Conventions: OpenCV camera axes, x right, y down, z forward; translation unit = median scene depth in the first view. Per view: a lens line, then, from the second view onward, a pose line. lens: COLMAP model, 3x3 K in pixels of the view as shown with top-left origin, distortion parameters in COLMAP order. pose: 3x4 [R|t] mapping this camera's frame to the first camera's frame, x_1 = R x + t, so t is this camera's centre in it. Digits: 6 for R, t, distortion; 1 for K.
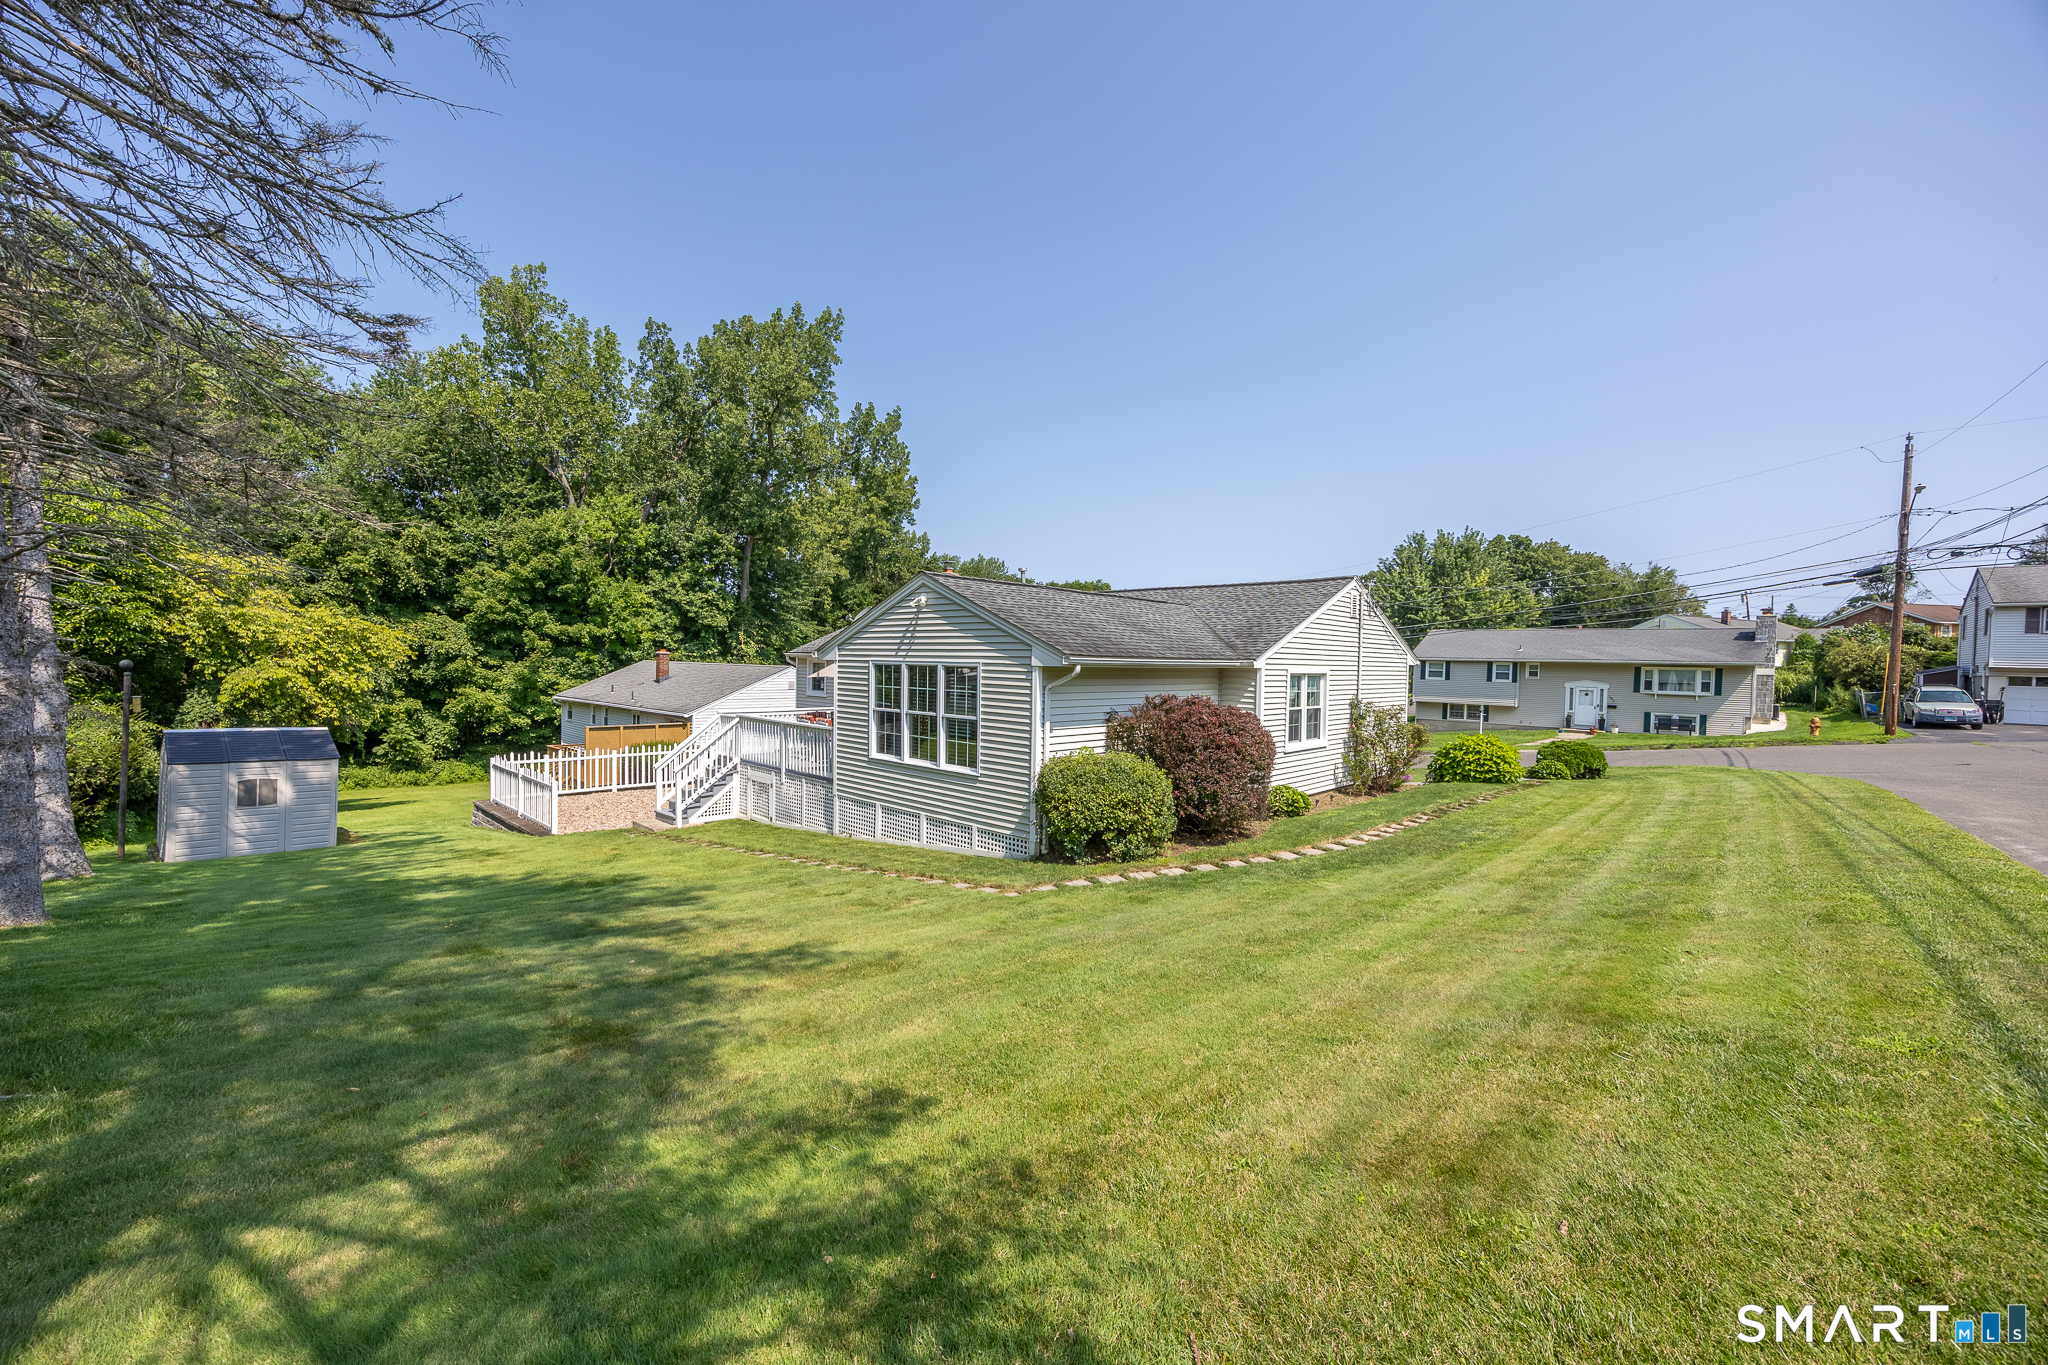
lens RADIAL K [[816.0, 0, 1024.0], [0, 816.0, 682.5], [0, 0, 1]] dist [0.000441, -0.000076]
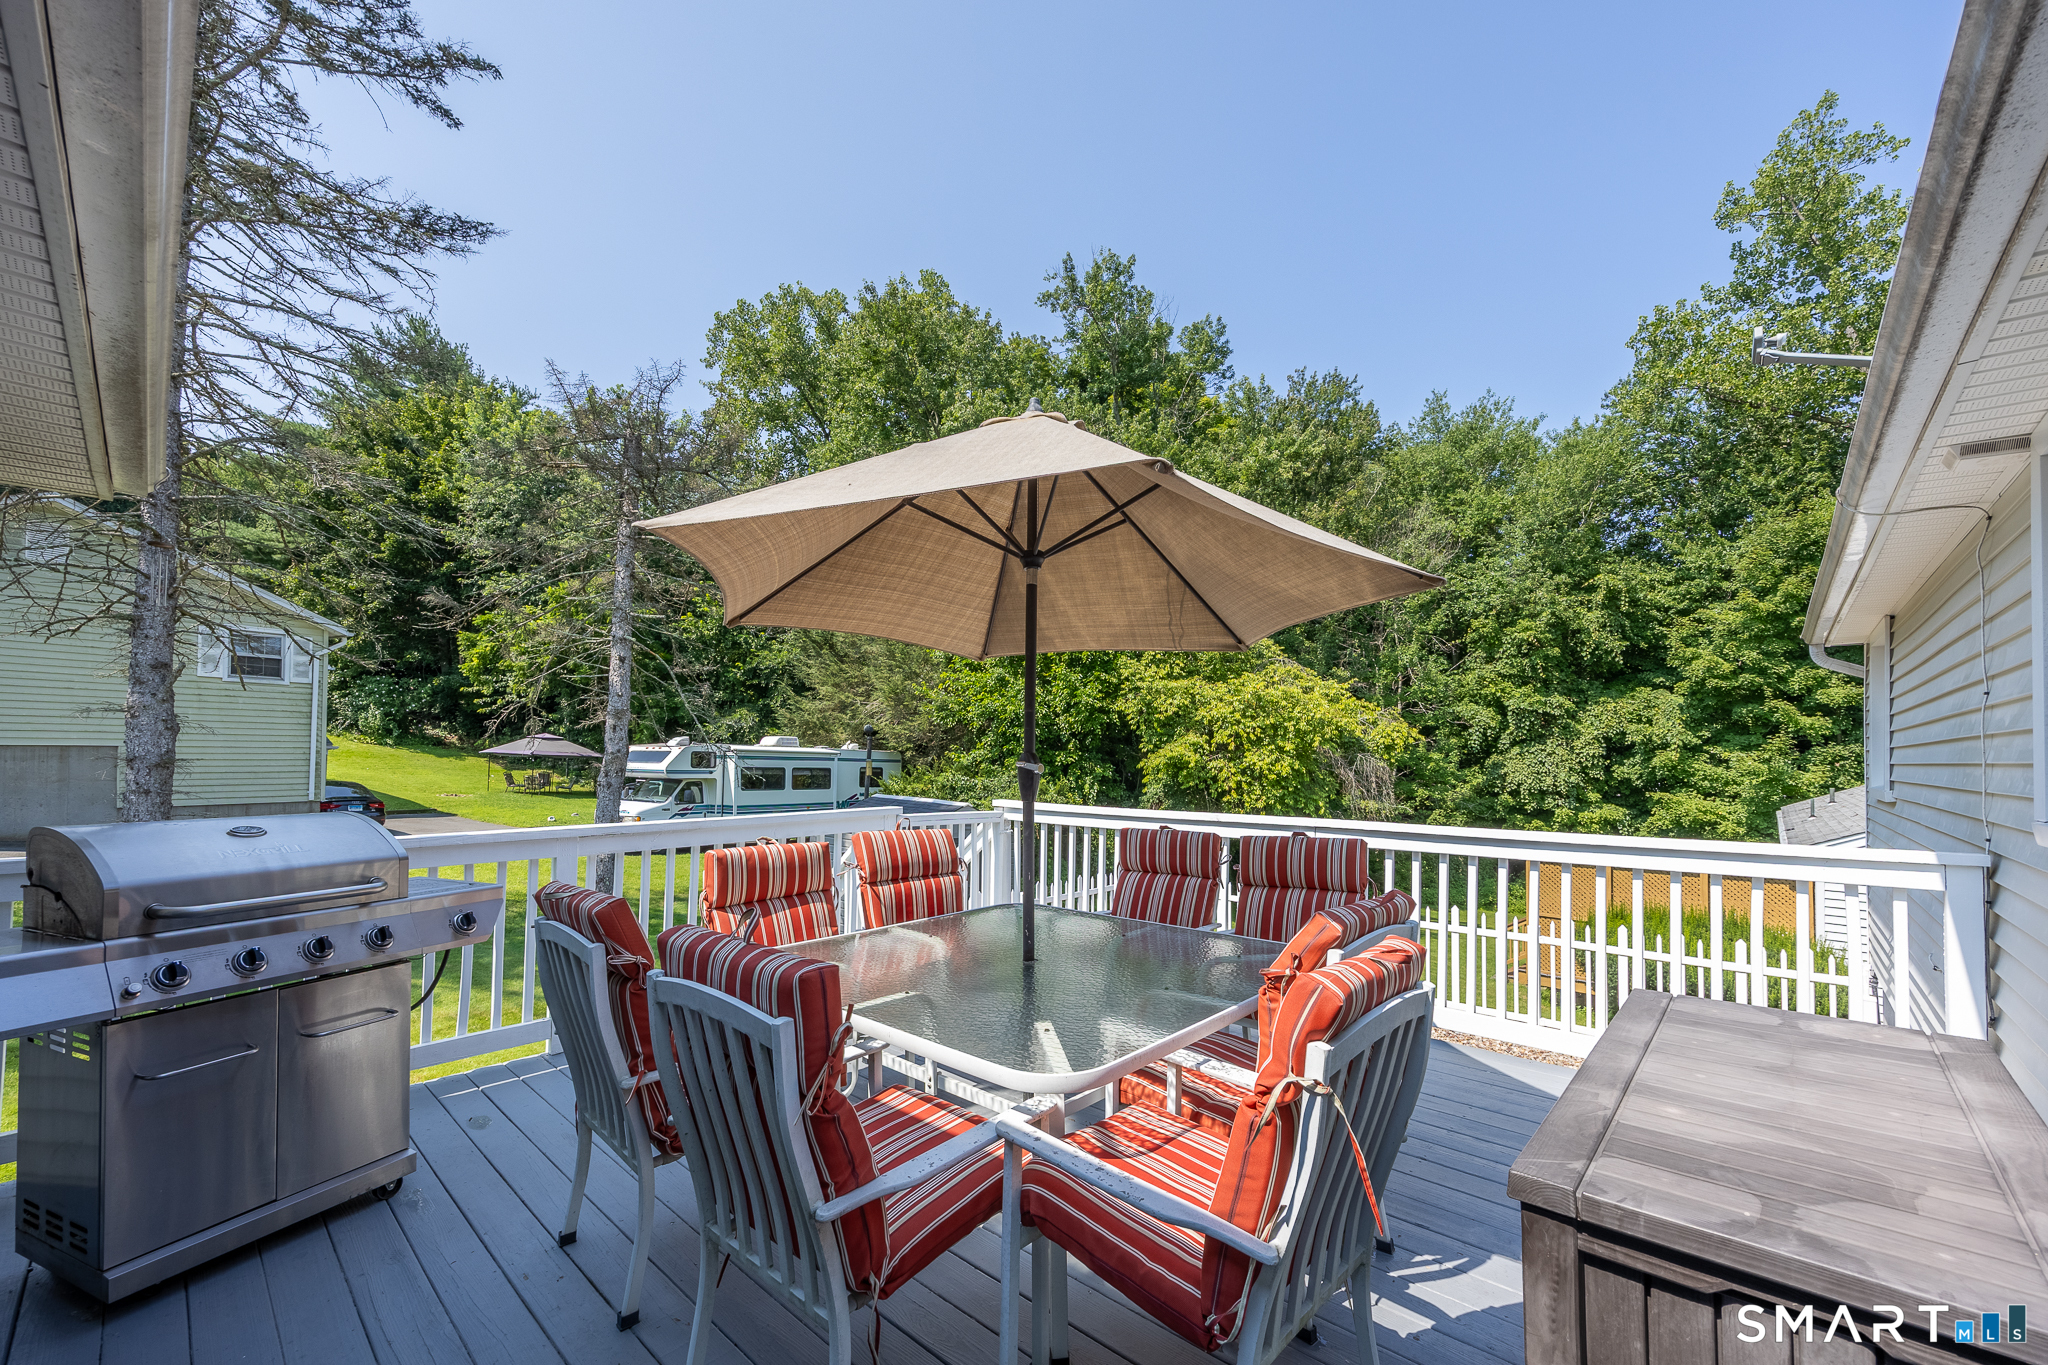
lens RADIAL K [[806.9, 0, 1030.8], [0, 806.9, 759.2], [0, 0, 1]] dist [-0.000406, -0.000049]
pose [[0.029923, -0.010968, -0.999492, -0.031759], [-0.032961, 0.999385, -0.011954, 0.004452], [0.999009, 0.033302, 0.029543, 0.439363]]
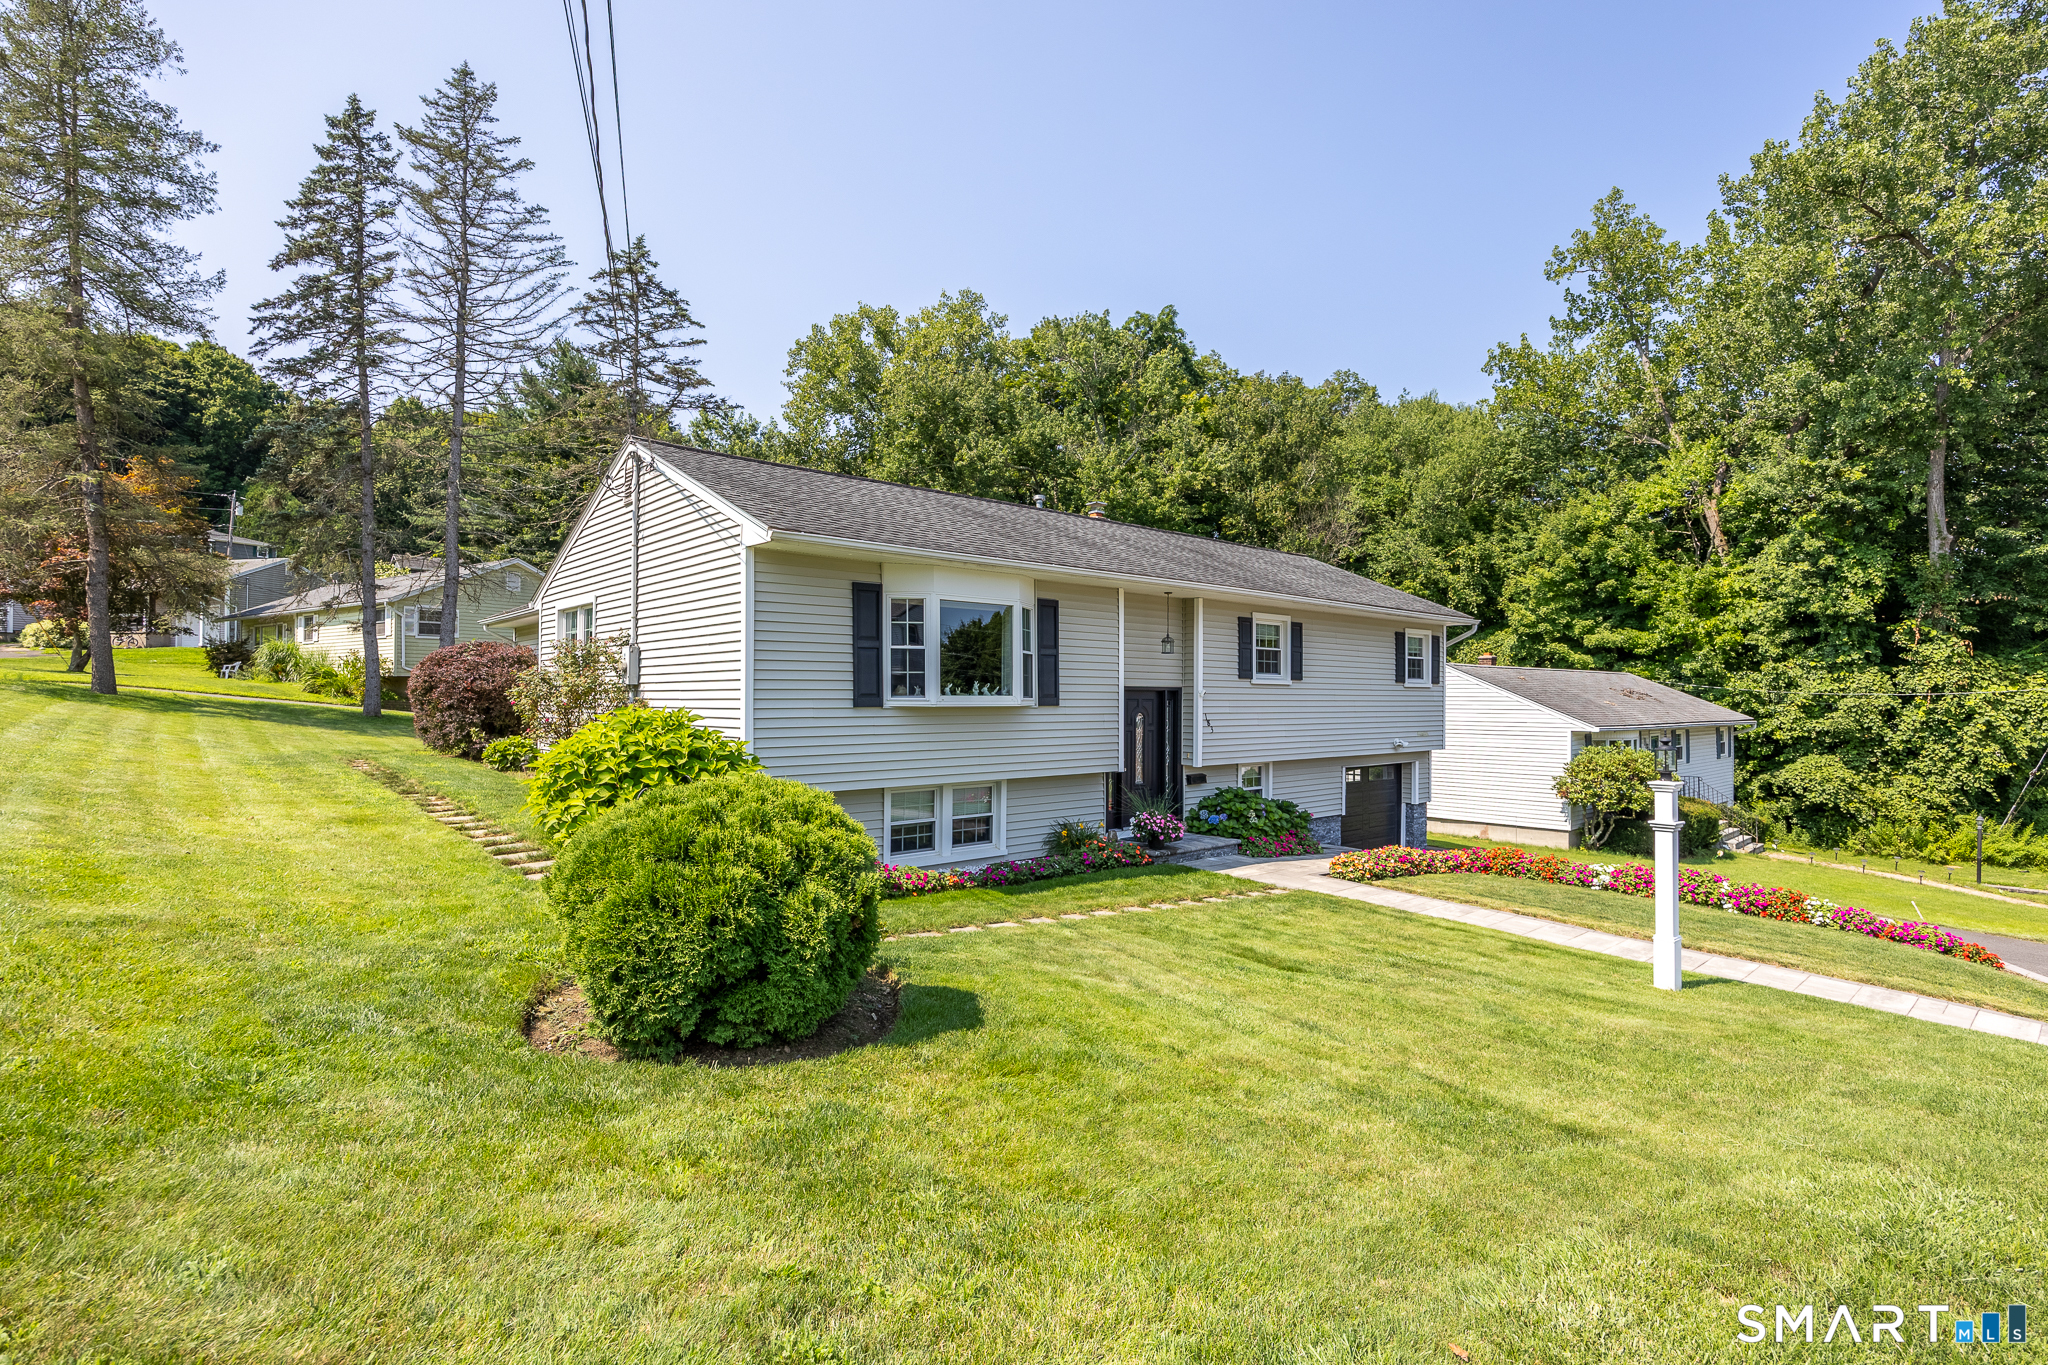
lens RADIAL K [[964.5, 0, 1054.1], [0, 964.5, 684.8], [0, 0, 1]] dist [-0.000098, -0.000009]
pose [[-0.050610, -0.027475, -0.998341, 0.394149], [-0.032214, 0.999146, -0.025864, 0.020332], [0.998199, 0.030852, -0.051452, 0.547582]]
